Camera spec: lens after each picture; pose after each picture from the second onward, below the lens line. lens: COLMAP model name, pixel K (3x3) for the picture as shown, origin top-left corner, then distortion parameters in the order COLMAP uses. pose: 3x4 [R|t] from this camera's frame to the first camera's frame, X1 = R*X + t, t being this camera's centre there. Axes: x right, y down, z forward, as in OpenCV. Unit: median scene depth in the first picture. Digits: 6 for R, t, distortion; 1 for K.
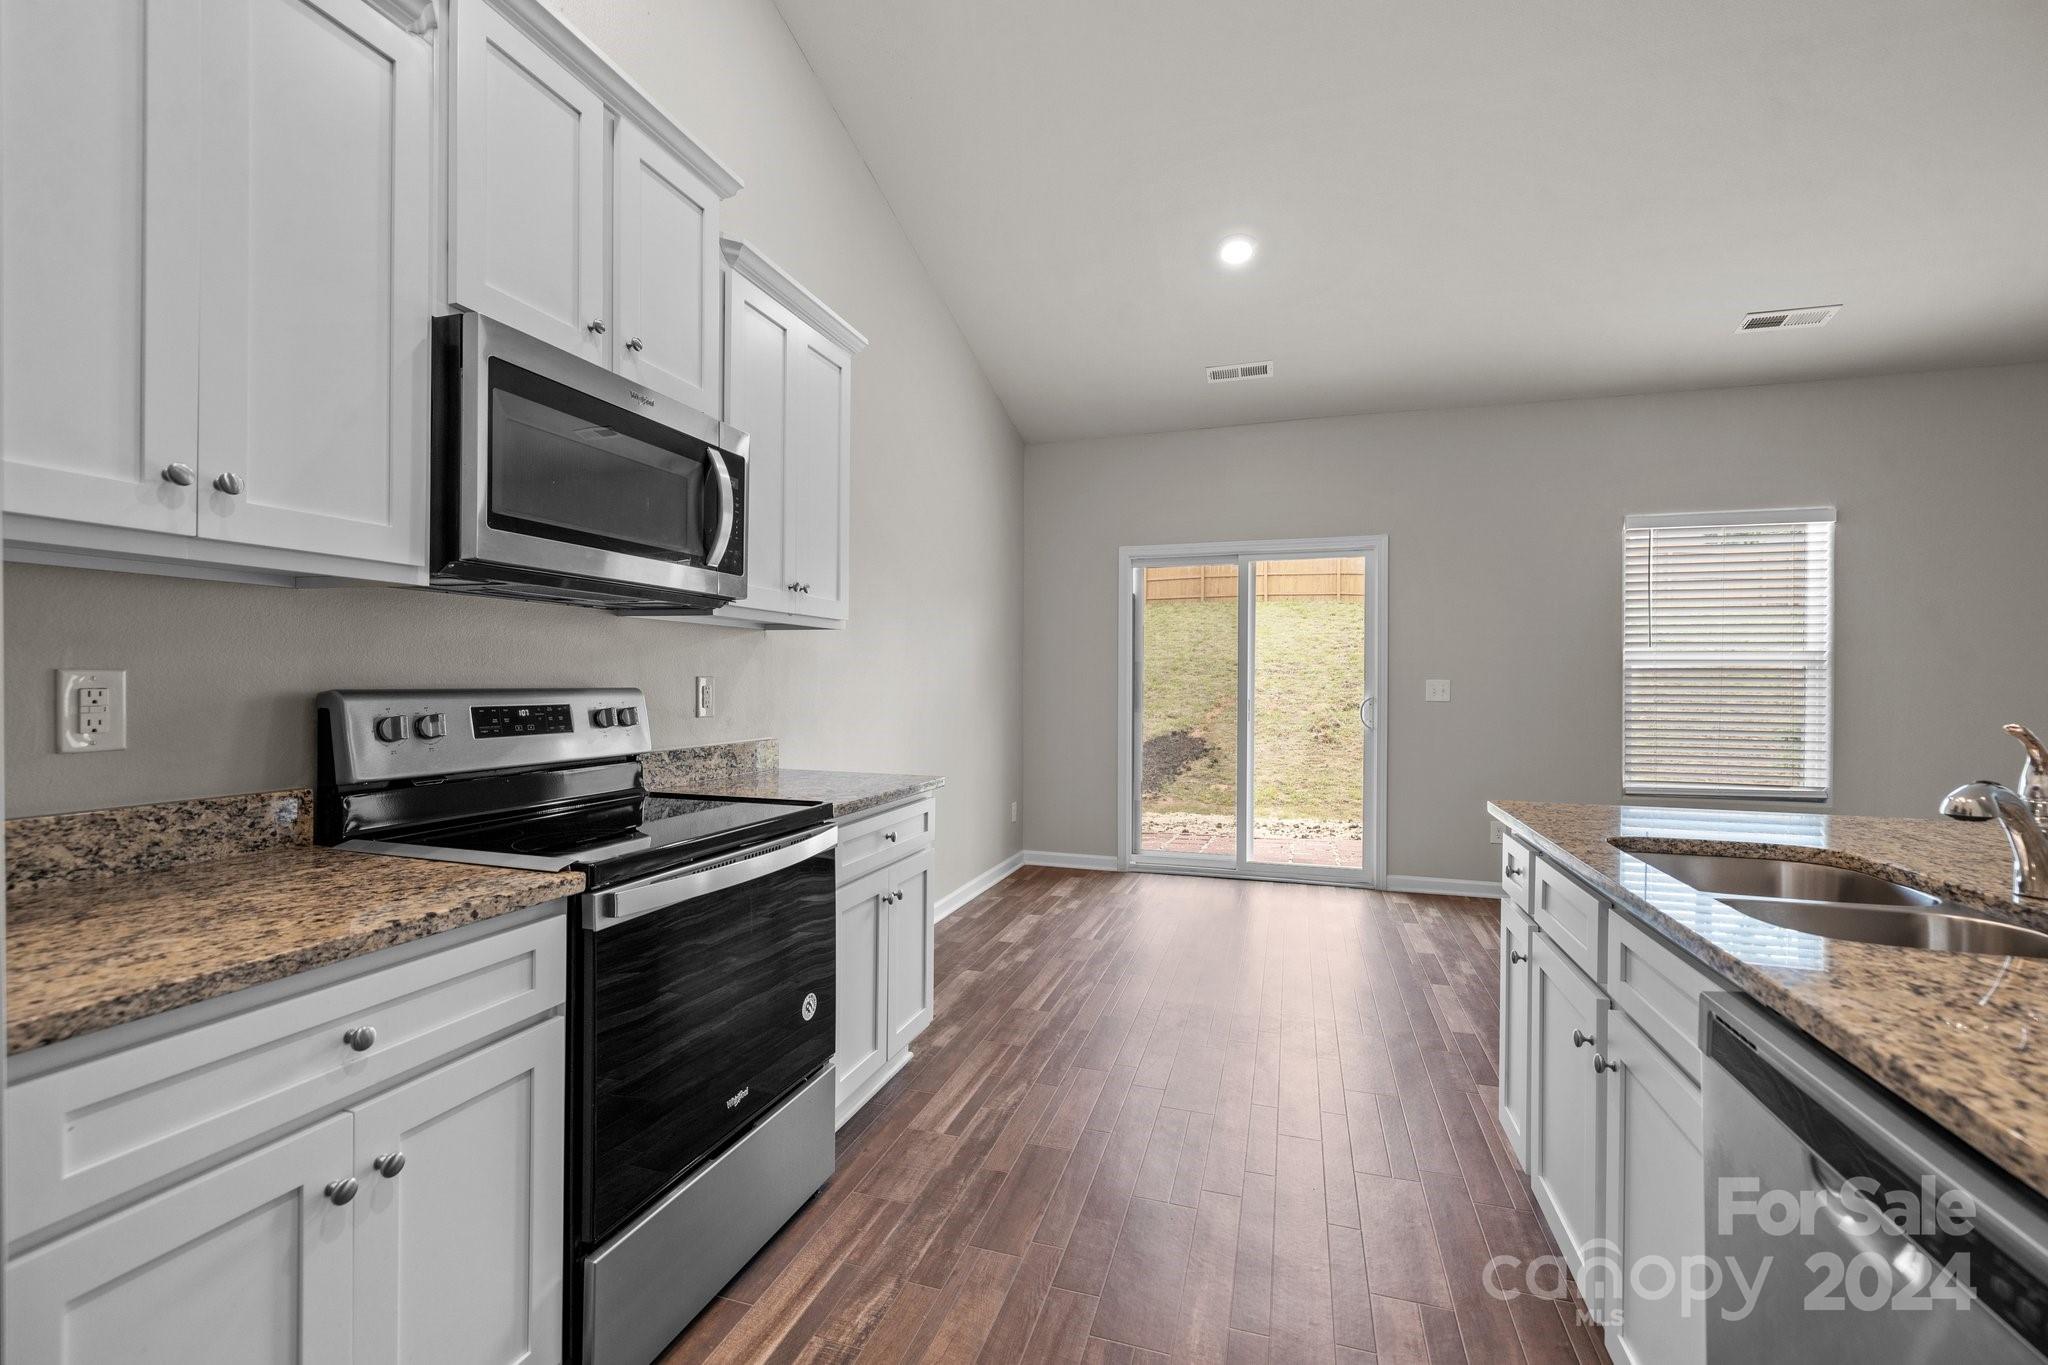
lens RADIAL K [[872.4, 0, 1017.7], [0, 872.4, 685.2], [0, 0, 1]] dist [0.001139, -0.000216]
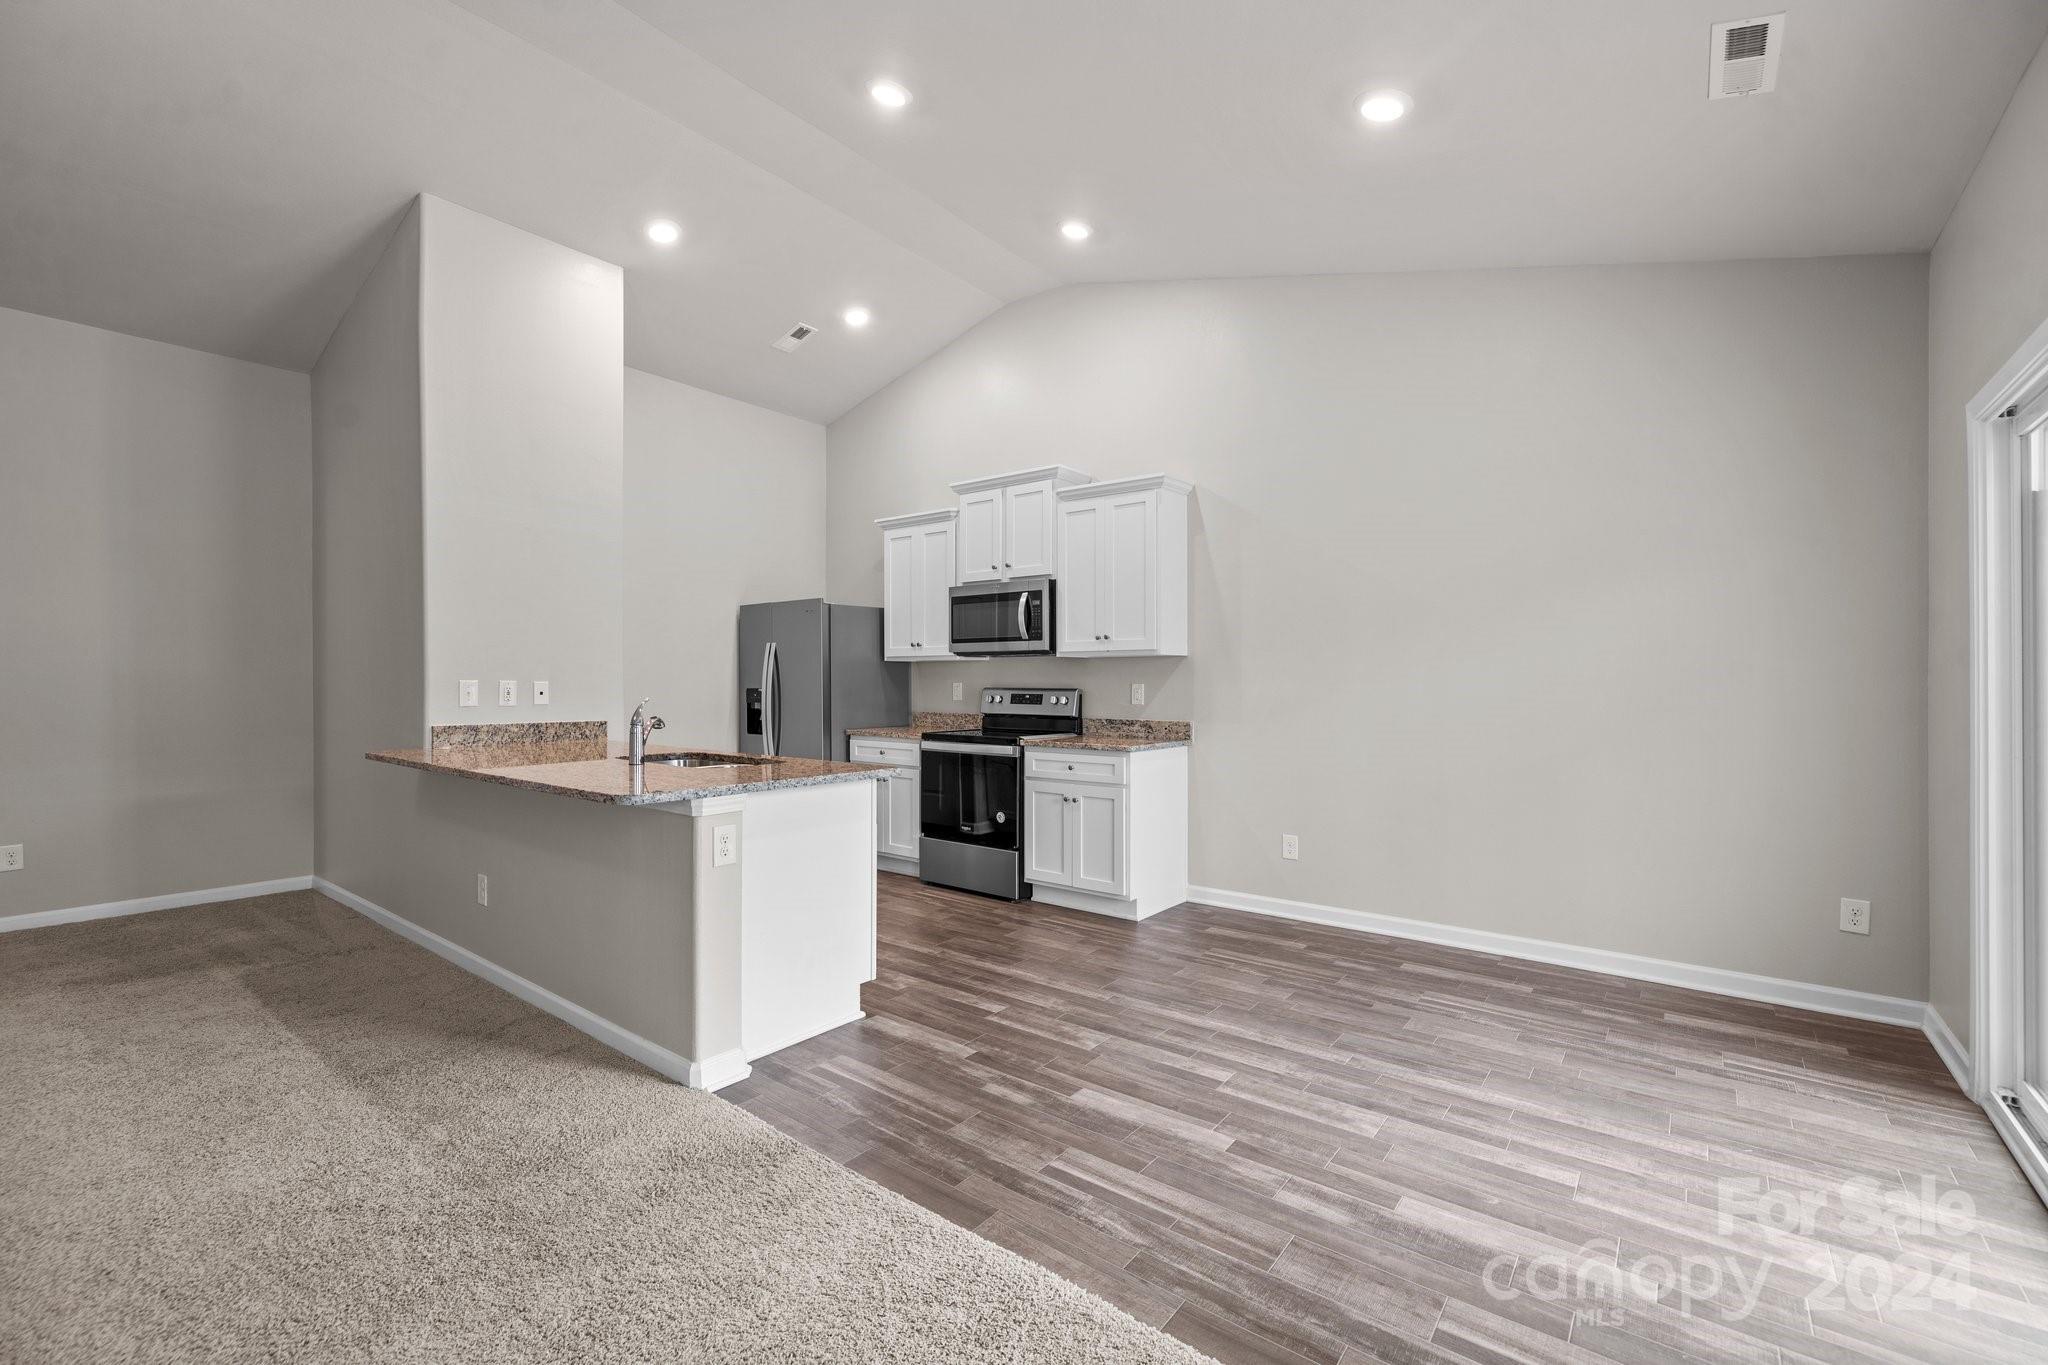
lens RADIAL K [[872.4, 0, 1017.7], [0, 872.4, 685.2], [0, 0, 1]] dist [0.001139, -0.000216]
pose [[-0.350997, -0.004304, -0.936367, 1.849998], [-0.011711, 0.999931, -0.000206, -0.003607], [0.936303, 0.010893, -0.351023, 1.717875]]
